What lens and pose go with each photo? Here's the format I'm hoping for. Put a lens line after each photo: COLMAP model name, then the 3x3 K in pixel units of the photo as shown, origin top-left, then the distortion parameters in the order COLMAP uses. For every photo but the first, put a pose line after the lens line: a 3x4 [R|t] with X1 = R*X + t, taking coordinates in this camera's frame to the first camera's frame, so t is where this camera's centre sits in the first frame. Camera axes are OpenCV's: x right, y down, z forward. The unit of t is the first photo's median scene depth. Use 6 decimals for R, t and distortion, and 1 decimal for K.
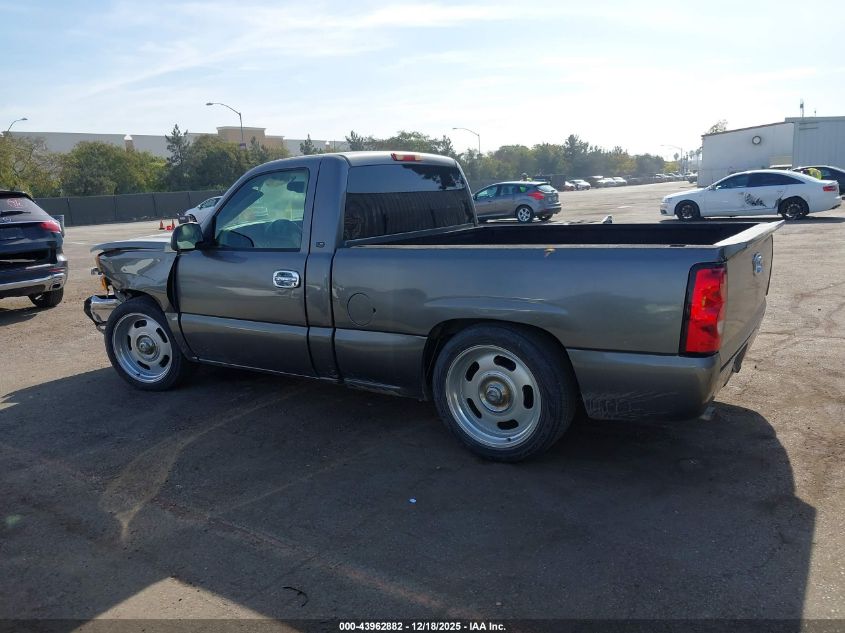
lens RADIAL K [[663.5, 0, 425.5], [0, 663.5, 312.7], [0, 0, 1]] dist [0.006548, -0.028519]
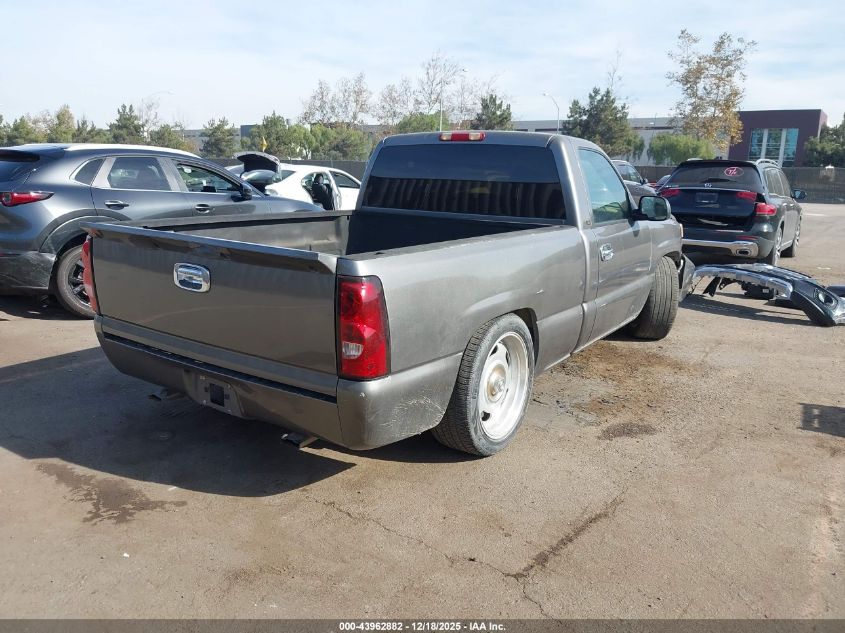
lens RADIAL K [[663.5, 0, 426.6], [0, 663.5, 320.2], [0, 0, 1]] dist [0.006548, -0.028519]
pose [[-0.003159, 0.269602, -0.962967, 0.187115], [-0.210741, 0.941165, 0.264189, -0.043092], [0.977537, 0.203771, 0.053843, 0.180116]]
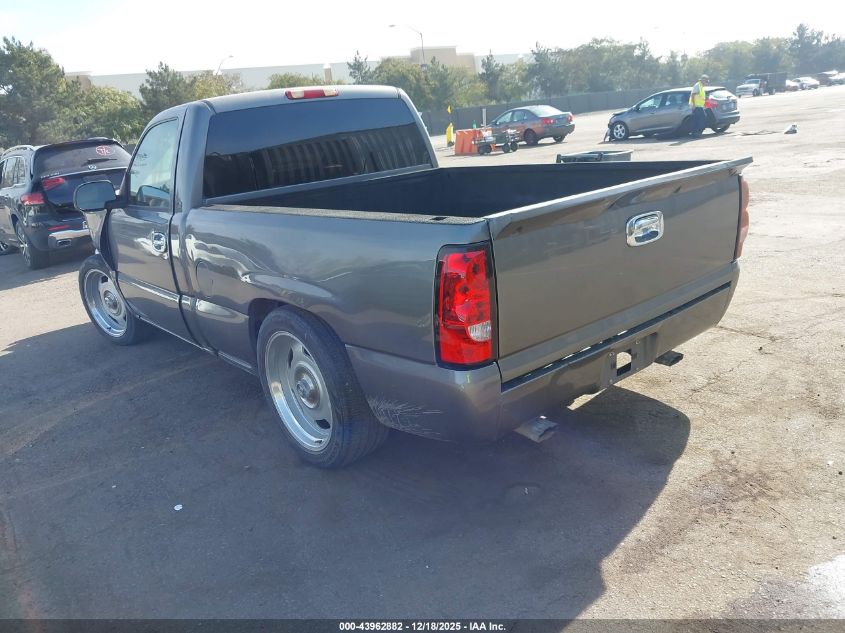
lens RADIAL K [[663.5, 0, 427.4], [0, 663.5, 323.4], [0, 0, 1]] dist [0.006548, -0.028519]
pose [[0.958623, 0.030458, -0.283046, 0.069206], [0.007682, 0.991131, 0.132669, -0.009861], [0.284576, -0.129354, 0.949886, 0.035033]]
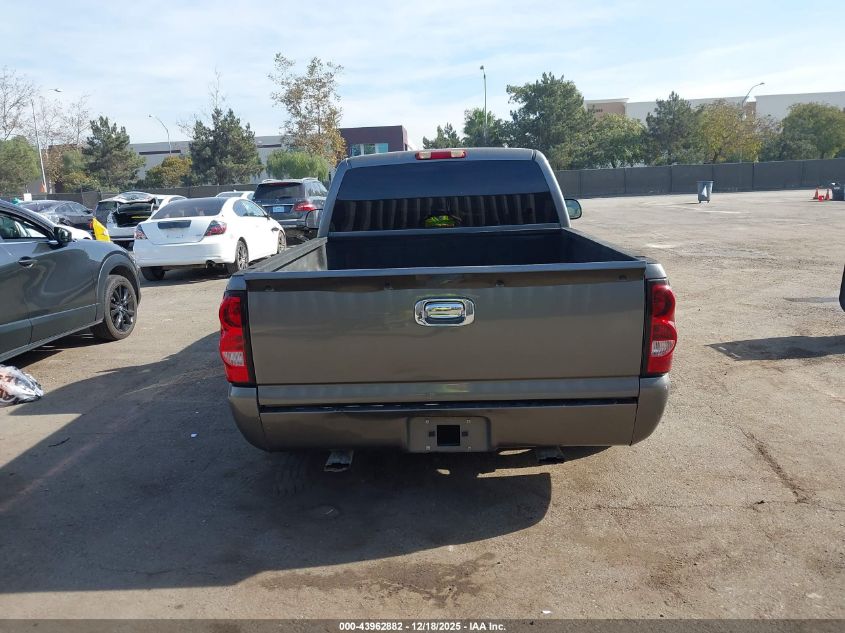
lens RADIAL K [[663.5, 0, 426.8], [0, 663.5, 315.3], [0, 0, 1]] dist [0.006548, -0.028519]
pose [[0.529056, 0.189606, -0.827133, 0.160034], [-0.140344, 0.980846, 0.135075, -0.024223], [0.836901, 0.044621, 0.545533, 0.083088]]
